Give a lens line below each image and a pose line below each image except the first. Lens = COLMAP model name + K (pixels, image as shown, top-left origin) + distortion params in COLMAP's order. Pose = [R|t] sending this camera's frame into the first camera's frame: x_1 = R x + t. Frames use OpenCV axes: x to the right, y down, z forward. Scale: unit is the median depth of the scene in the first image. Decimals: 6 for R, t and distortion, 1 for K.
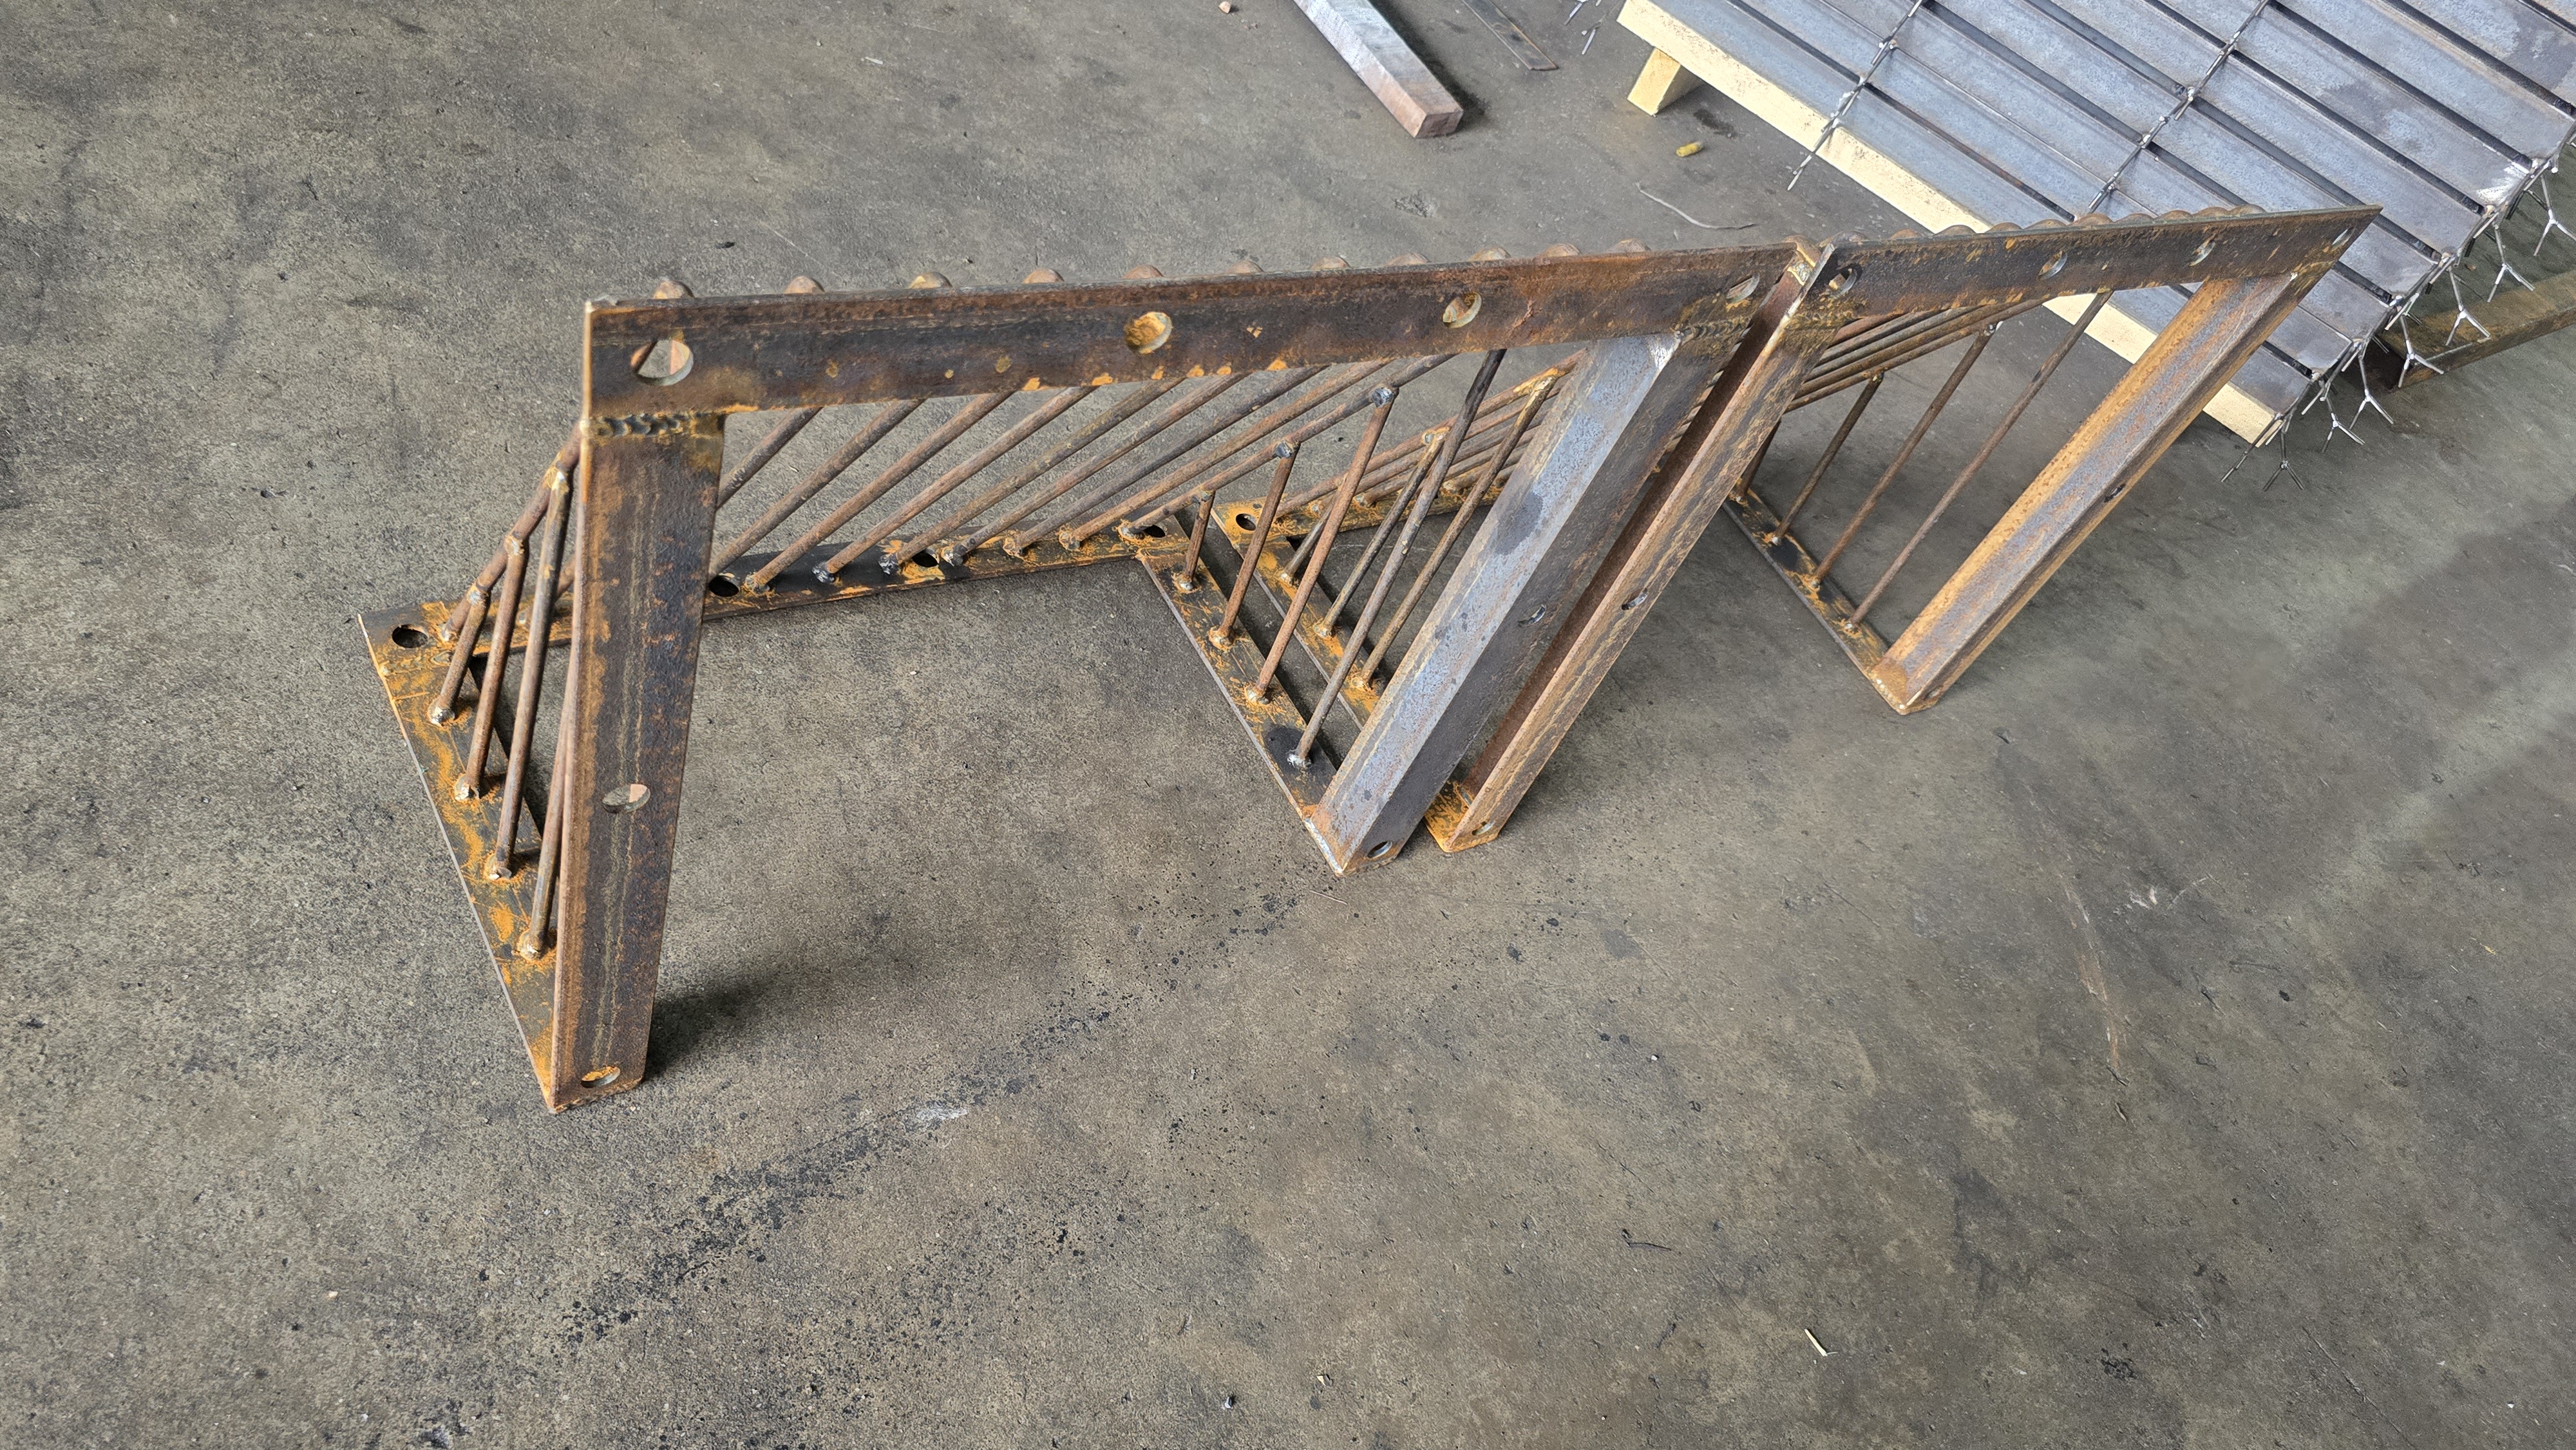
lens RADIAL K [[1732.6, 0, 1288.0], [0, 1732.6, 725.0], [0, 0, 1]] dist [0.031186, -0.028286]
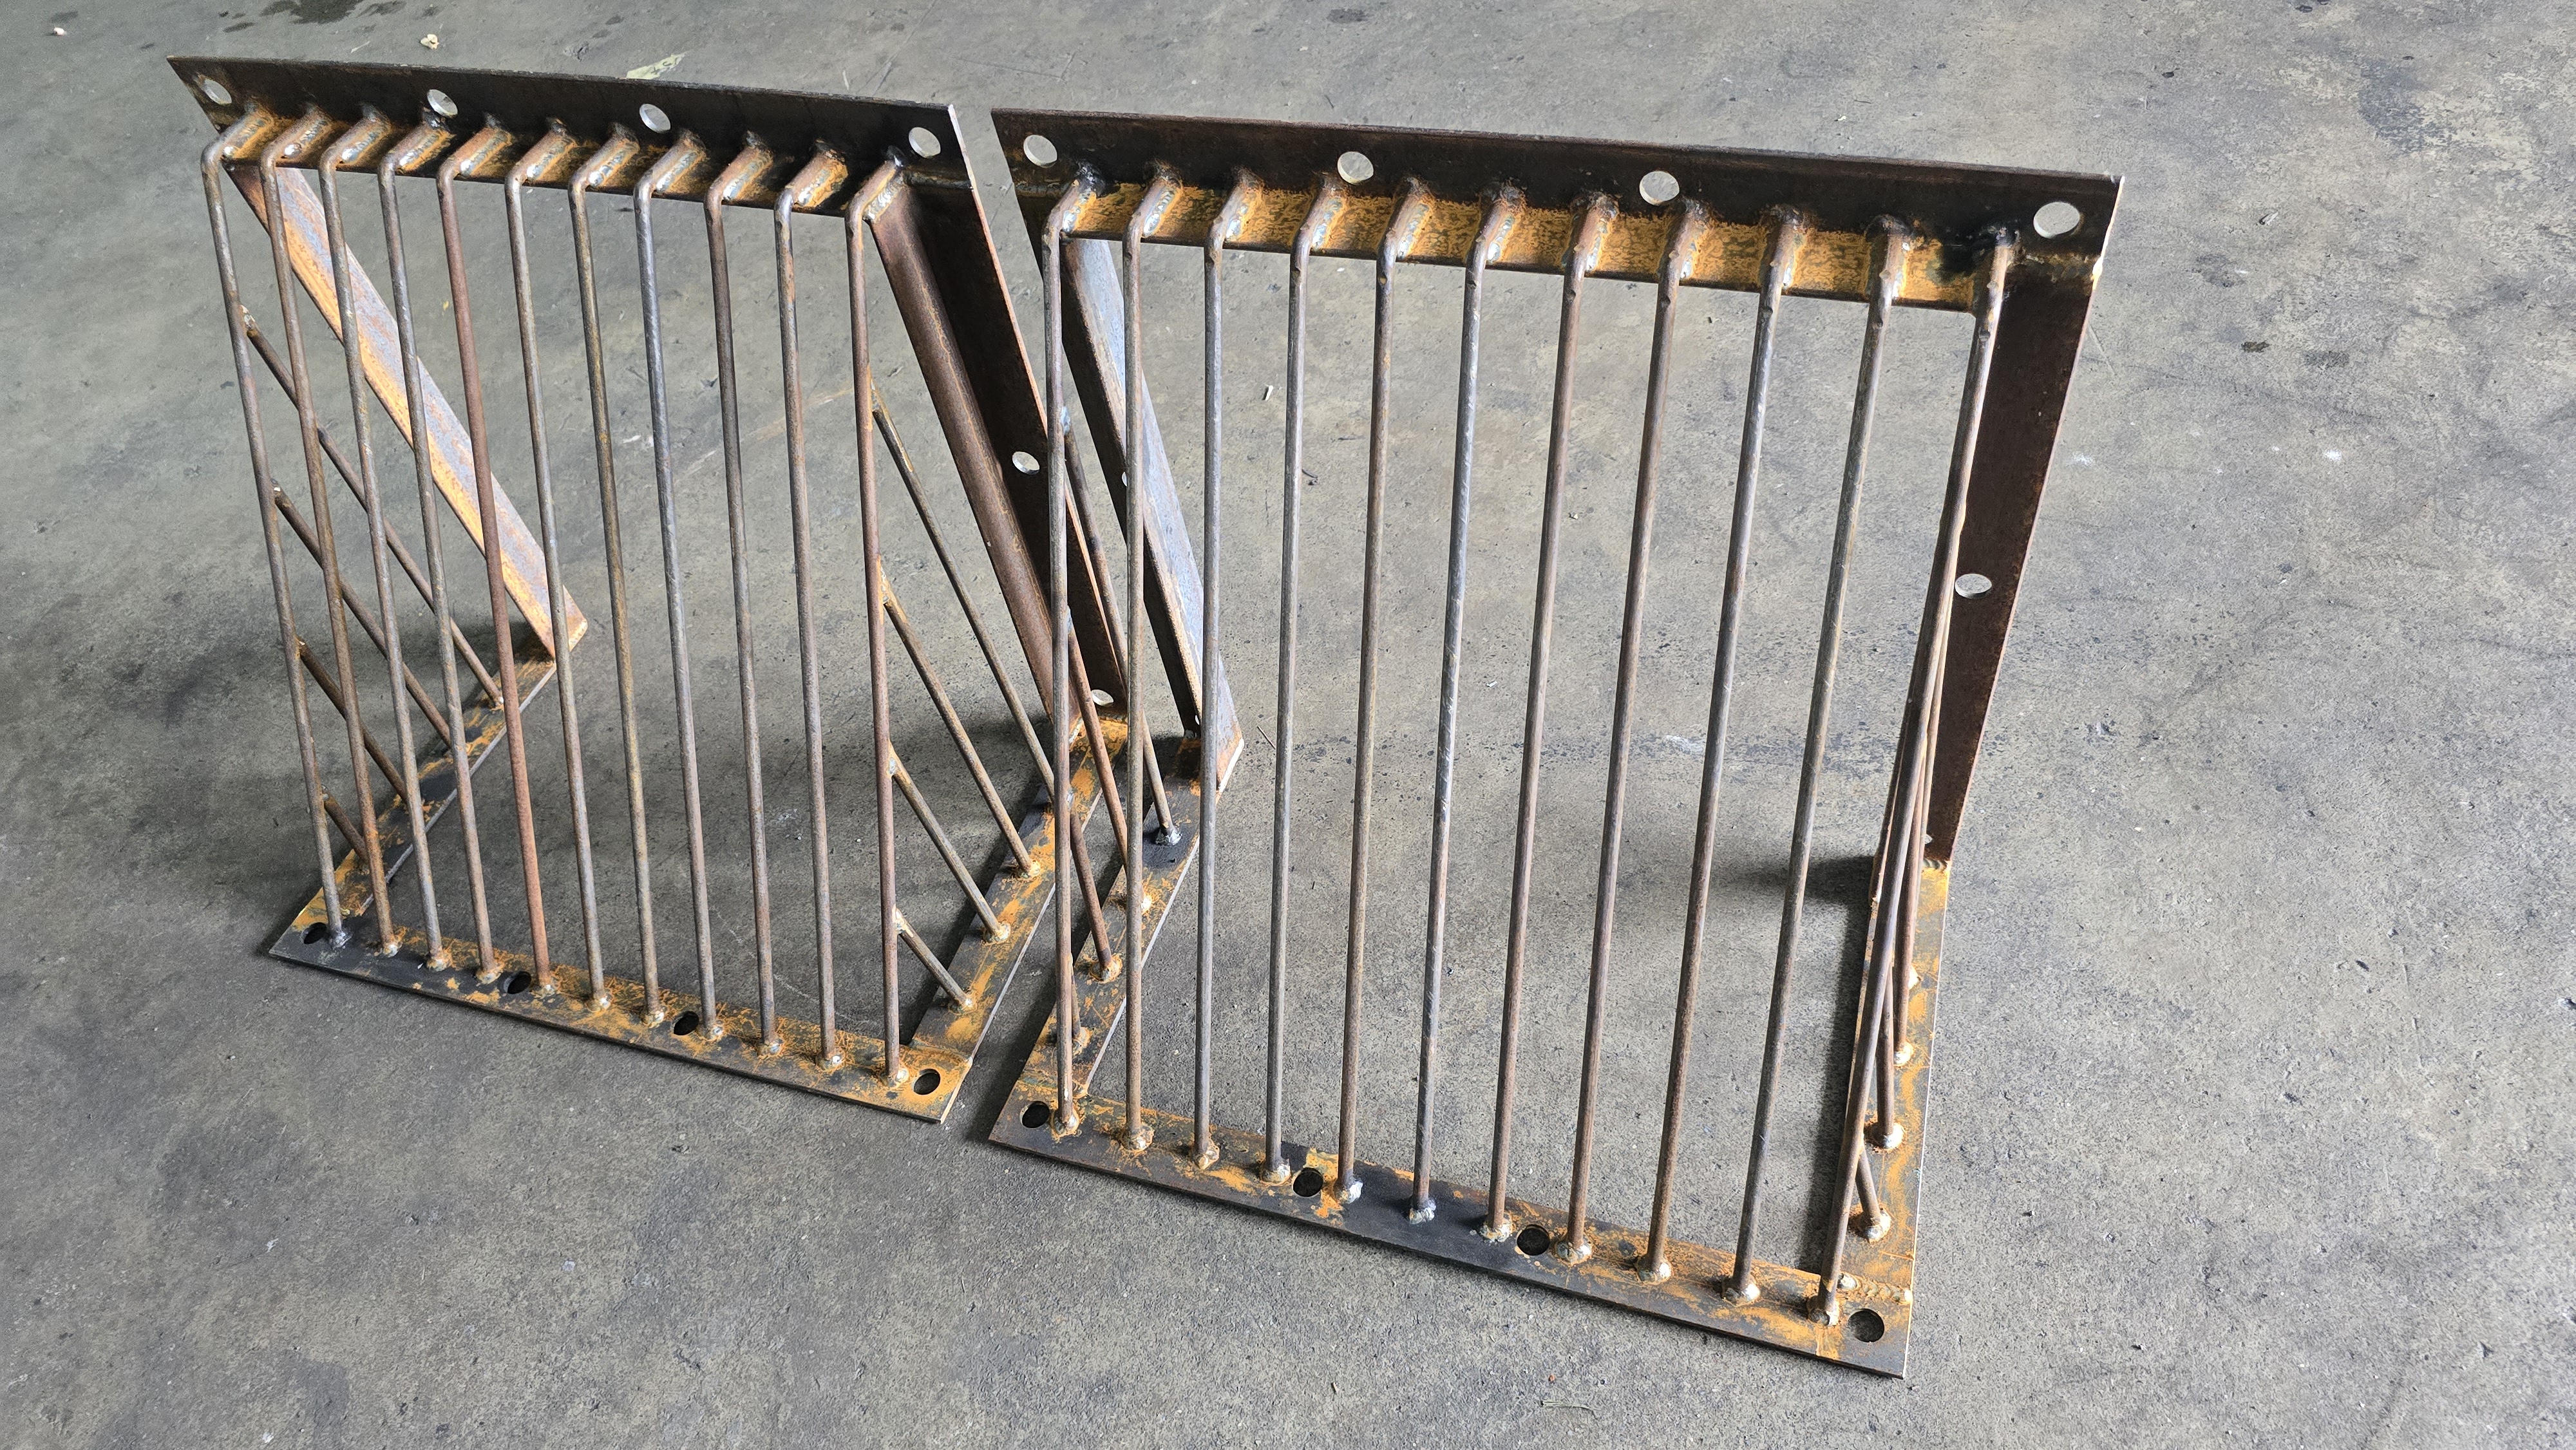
lens RADIAL K [[1732.6, 0, 1288.0], [0, 1732.6, 725.0], [0, 0, 1]] dist [0.031186, -0.028286]
pose [[-0.647990, -0.703672, 0.291470, -0.385269], [0.519719, -0.128757, 0.844579, -1.055927], [-0.556778, 0.698761, 0.449144, 0.584398]]
